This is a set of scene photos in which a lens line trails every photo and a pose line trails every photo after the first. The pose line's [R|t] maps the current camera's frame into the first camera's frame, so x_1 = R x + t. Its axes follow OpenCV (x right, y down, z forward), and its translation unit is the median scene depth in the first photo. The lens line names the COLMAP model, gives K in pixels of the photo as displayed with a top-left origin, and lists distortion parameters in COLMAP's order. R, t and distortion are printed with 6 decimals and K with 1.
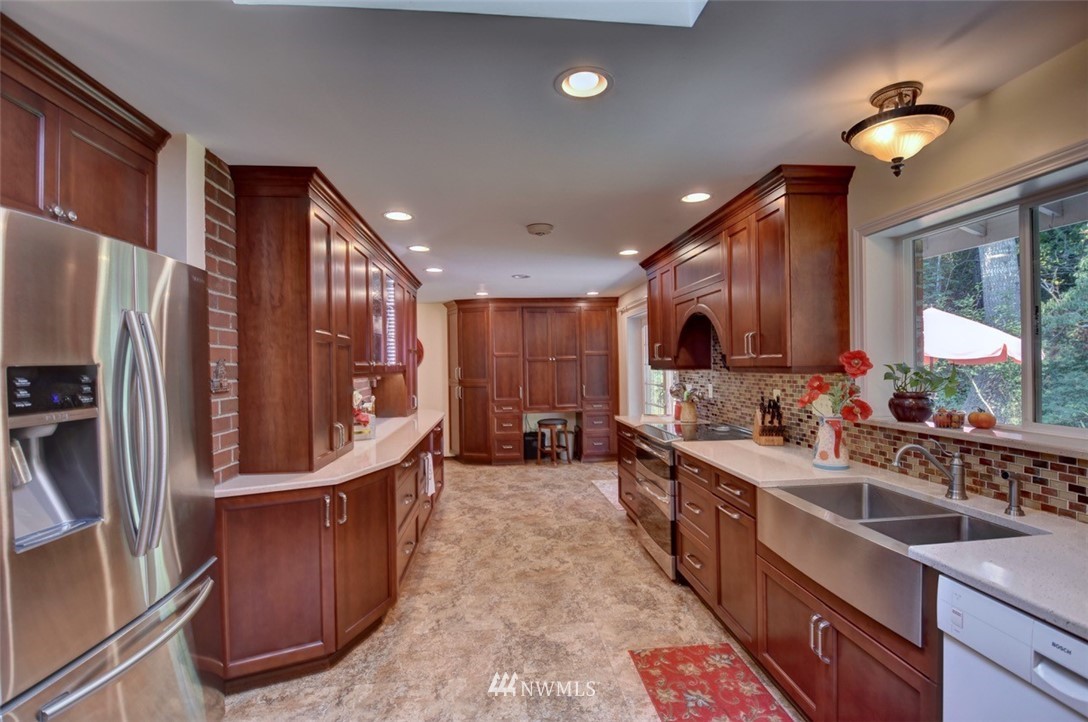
lens RADIAL K [[491.0, 0, 546.9], [0, 491.0, 362.0], [0, 0, 1]] dist [-0.027981, -0.003406]
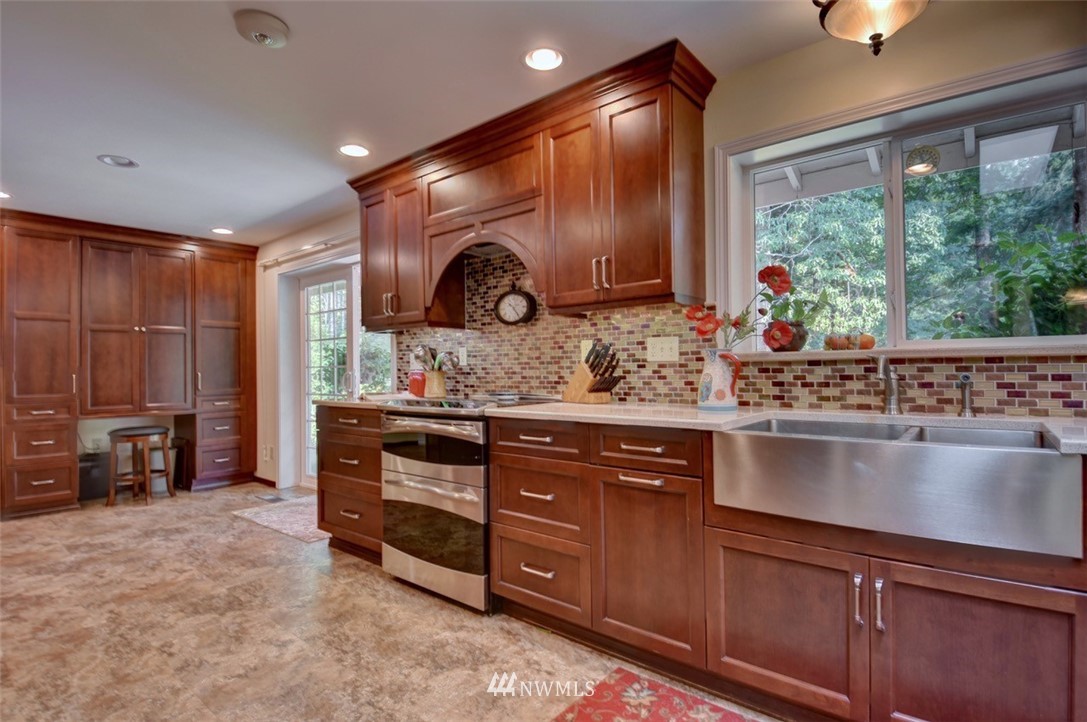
lens RADIAL K [[542.2, 0, 584.3], [0, 542.2, 353.7], [0, 0, 1]] dist [0.000201, -0.013937]
pose [[0.711545, 0.014588, 0.702489, -0.134687], [-0.002044, 0.999823, -0.018692, 0.071874], [-0.702637, 0.011864, 0.711449, 0.257760]]
